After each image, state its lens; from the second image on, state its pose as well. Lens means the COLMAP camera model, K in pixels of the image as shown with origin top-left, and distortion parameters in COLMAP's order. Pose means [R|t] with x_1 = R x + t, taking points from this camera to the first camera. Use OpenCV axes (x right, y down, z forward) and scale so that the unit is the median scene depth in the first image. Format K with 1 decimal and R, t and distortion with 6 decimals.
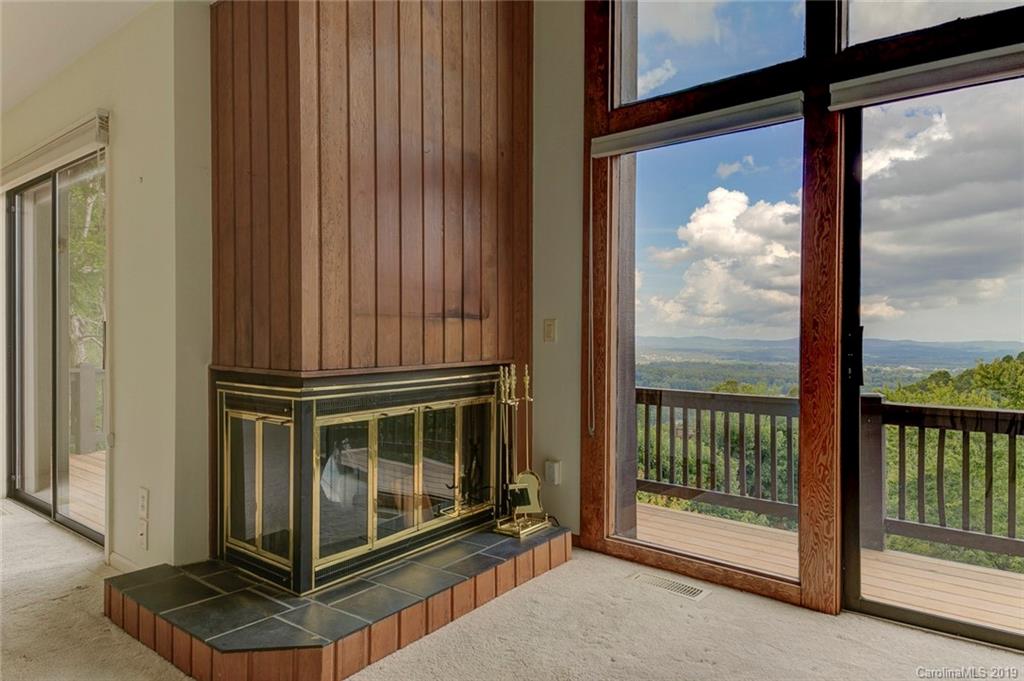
lens RADIAL K [[617.8, 0, 508.5], [0, 617.8, 338.7], [0, 0, 1]] dist [0.030357, -0.003580]
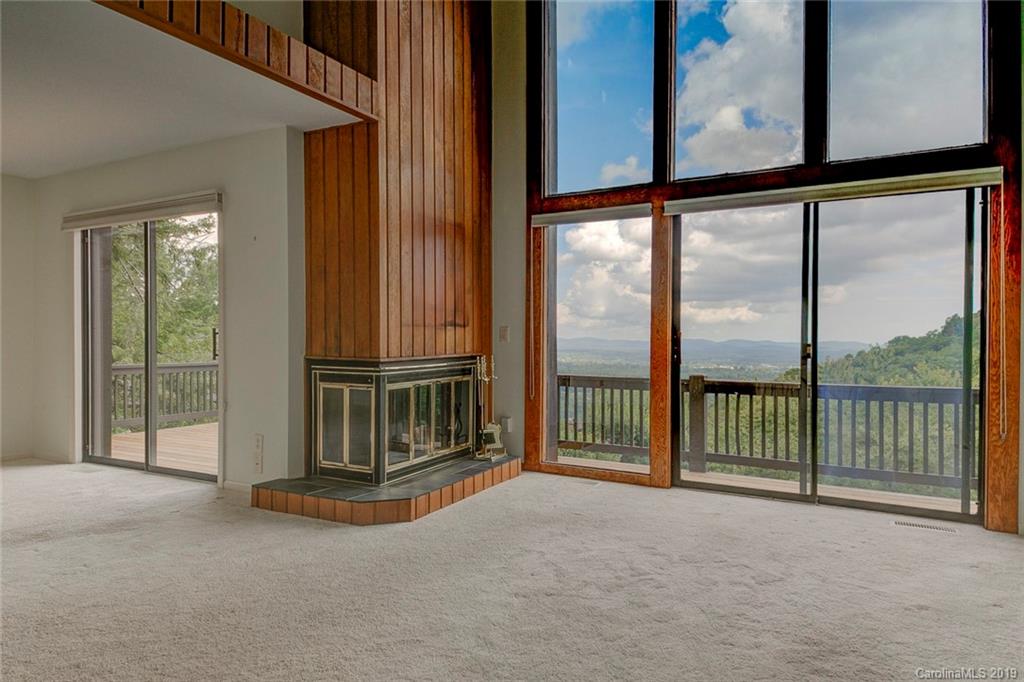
lens RADIAL K [[617.8, 0, 512.9], [0, 617.8, 340.1], [0, 0, 1]] dist [0.030357, -0.003580]
pose [[0.983653, -0.002018, 0.180061, -0.212636], [0.001946, 0.999998, 0.000578, 0.001059], [-0.180061, -0.000218, 0.983655, -0.598494]]
